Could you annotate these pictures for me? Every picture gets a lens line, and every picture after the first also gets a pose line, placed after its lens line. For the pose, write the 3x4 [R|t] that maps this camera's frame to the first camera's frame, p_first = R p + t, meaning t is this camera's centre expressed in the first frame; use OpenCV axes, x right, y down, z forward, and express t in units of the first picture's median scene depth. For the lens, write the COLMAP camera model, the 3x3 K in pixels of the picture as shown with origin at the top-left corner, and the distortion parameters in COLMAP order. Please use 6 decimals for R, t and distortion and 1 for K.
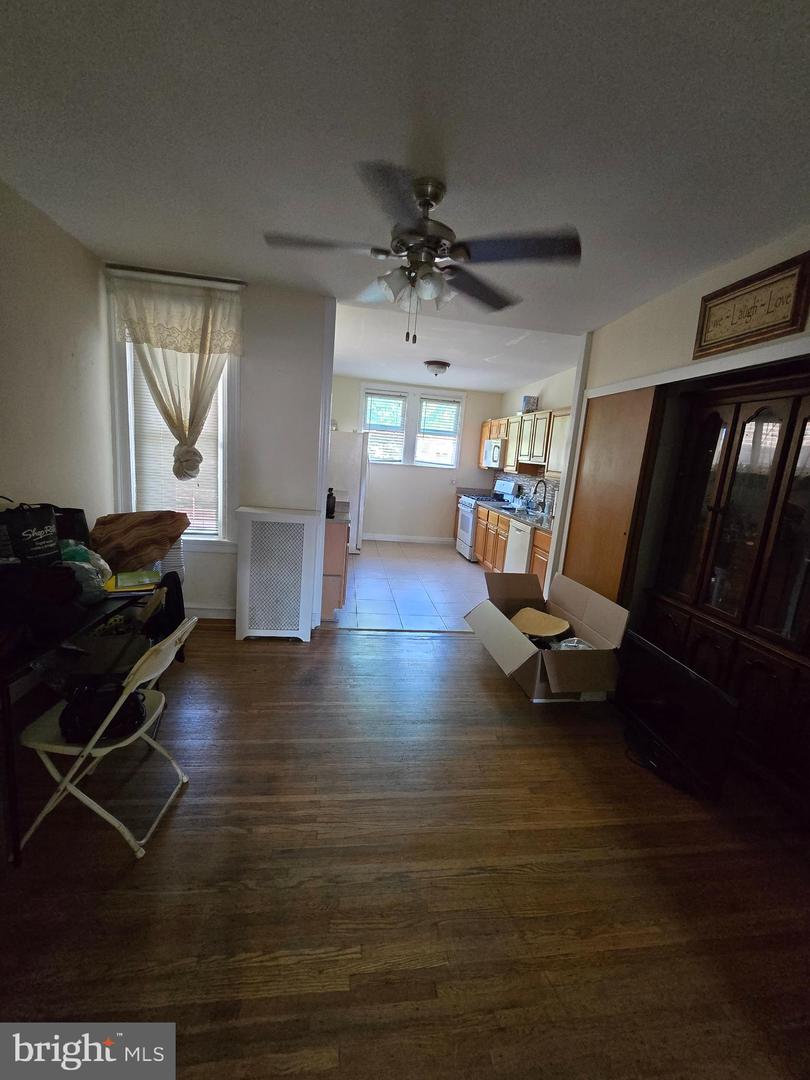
lens RADIAL K [[444.7, 0, 401.4], [0, 444.7, 536.8], [0, 0, 1]] dist [-0.003078, -0.000203]
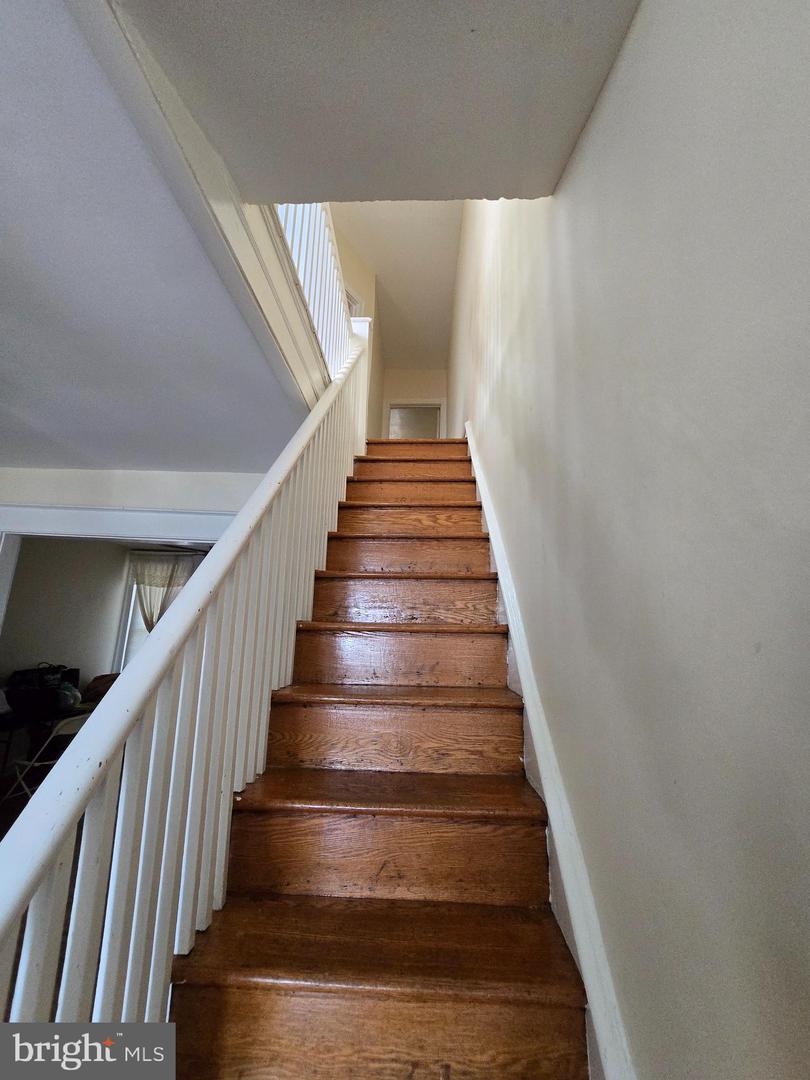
lens RADIAL K [[444.7, 0, 401.4], [0, 444.7, 536.8], [0, 0, 1]] dist [-0.003078, -0.000203]
pose [[0.987037, -0.069375, -0.144722, 0.837051], [0.007061, 0.919644, -0.392690, 0.147390], [0.160336, 0.386577, 0.908213, -0.666485]]
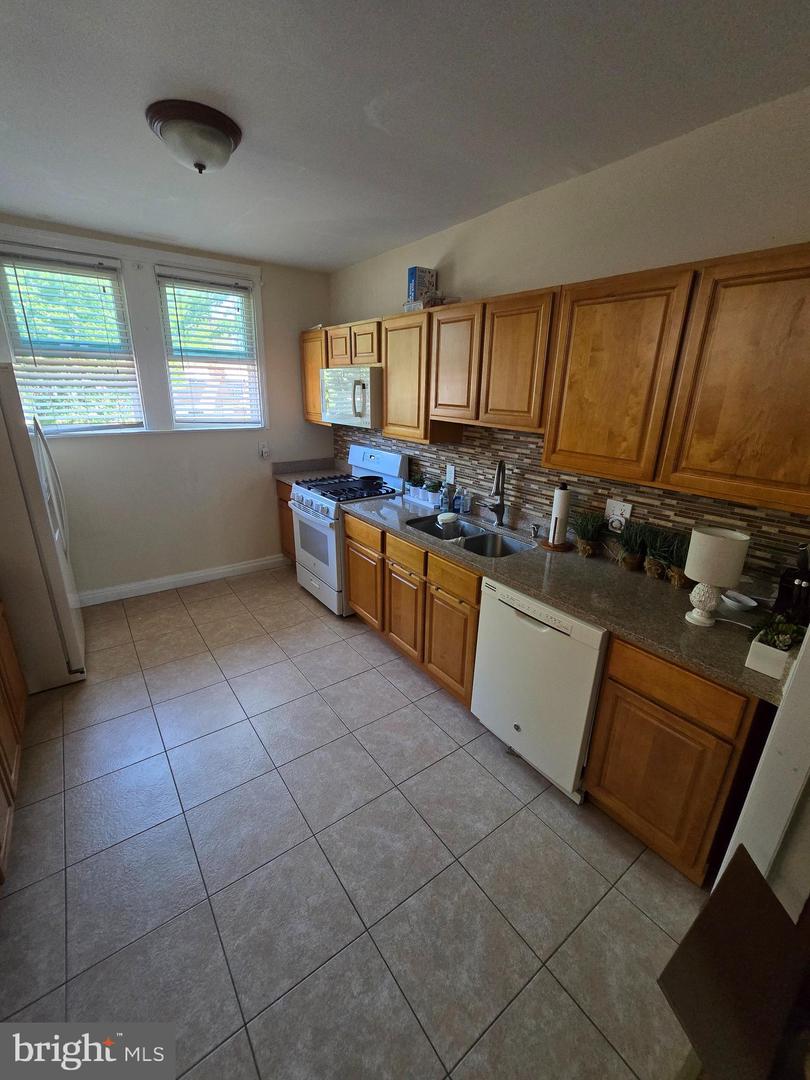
lens RADIAL K [[444.7, 0, 401.4], [0, 444.7, 536.8], [0, 0, 1]] dist [-0.003078, -0.000203]
pose [[0.873821, -0.210494, 0.438326, 0.017857], [0.134362, 0.970872, 0.198379, -0.268210], [-0.467316, -0.114453, 0.876651, 1.098263]]
